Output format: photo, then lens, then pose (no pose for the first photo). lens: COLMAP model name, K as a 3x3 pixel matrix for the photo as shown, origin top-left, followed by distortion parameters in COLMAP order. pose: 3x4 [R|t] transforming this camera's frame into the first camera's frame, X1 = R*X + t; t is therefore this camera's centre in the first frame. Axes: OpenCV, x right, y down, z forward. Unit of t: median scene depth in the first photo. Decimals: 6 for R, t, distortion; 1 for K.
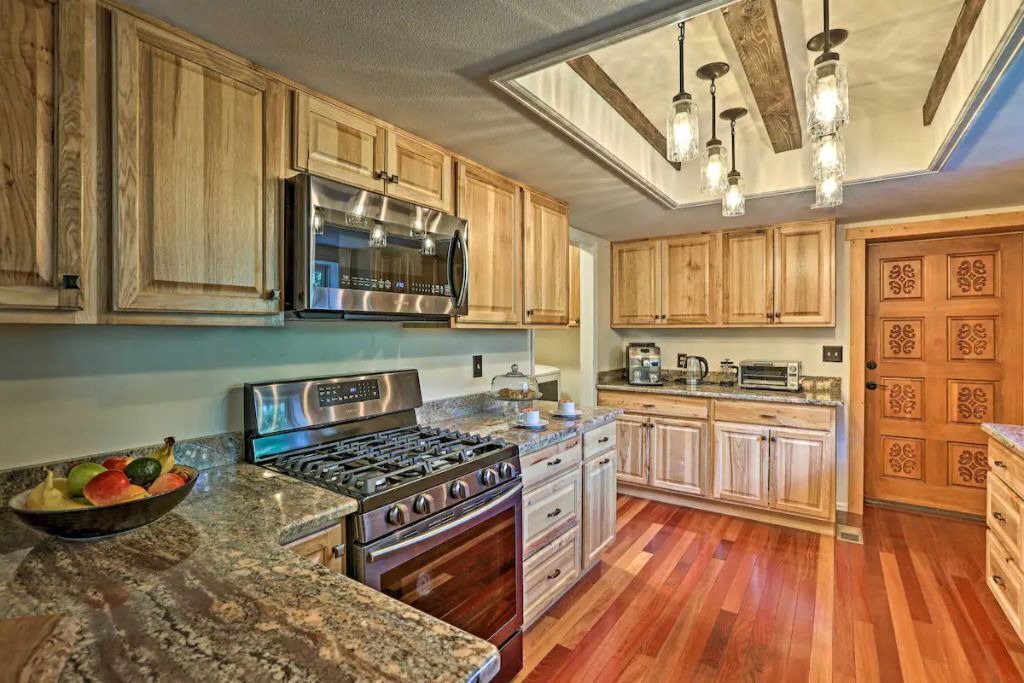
lens RADIAL K [[480.5, 0, 510.5], [0, 480.5, 329.9], [0, 0, 1]] dist [-0.053316, 0.027892]
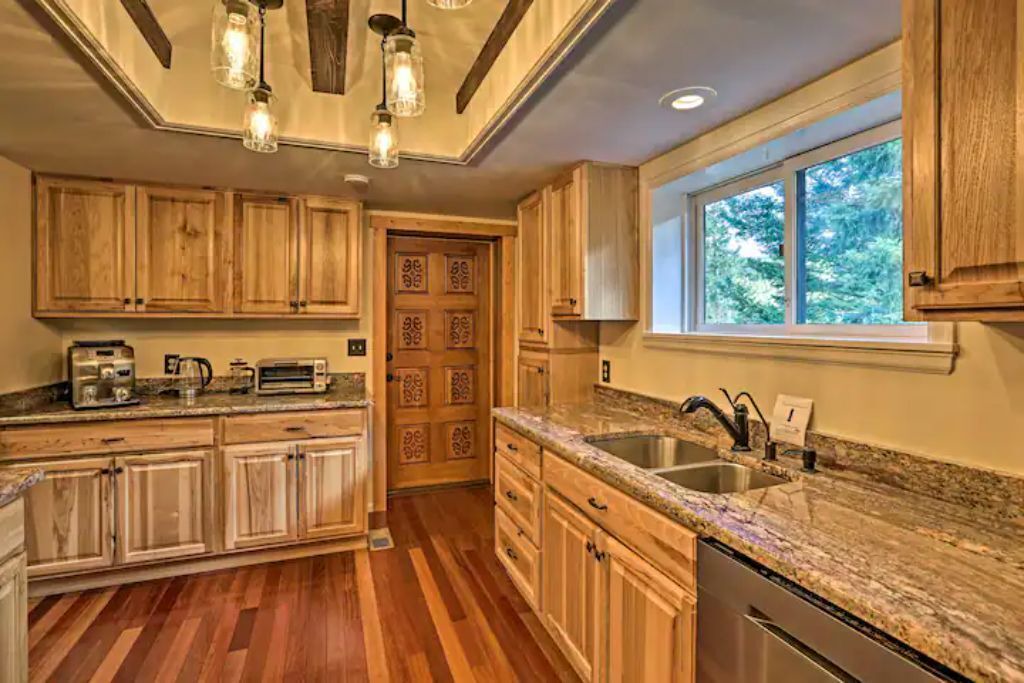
lens RADIAL K [[480.5, 0, 510.5], [0, 480.5, 329.9], [0, 0, 1]] dist [-0.053316, 0.027892]
pose [[0.566635, -0.009334, 0.823916, 0.080461], [-0.005168, 0.999876, 0.014882, 0.000687], [-0.823952, -0.012691, 0.566517, 0.222592]]
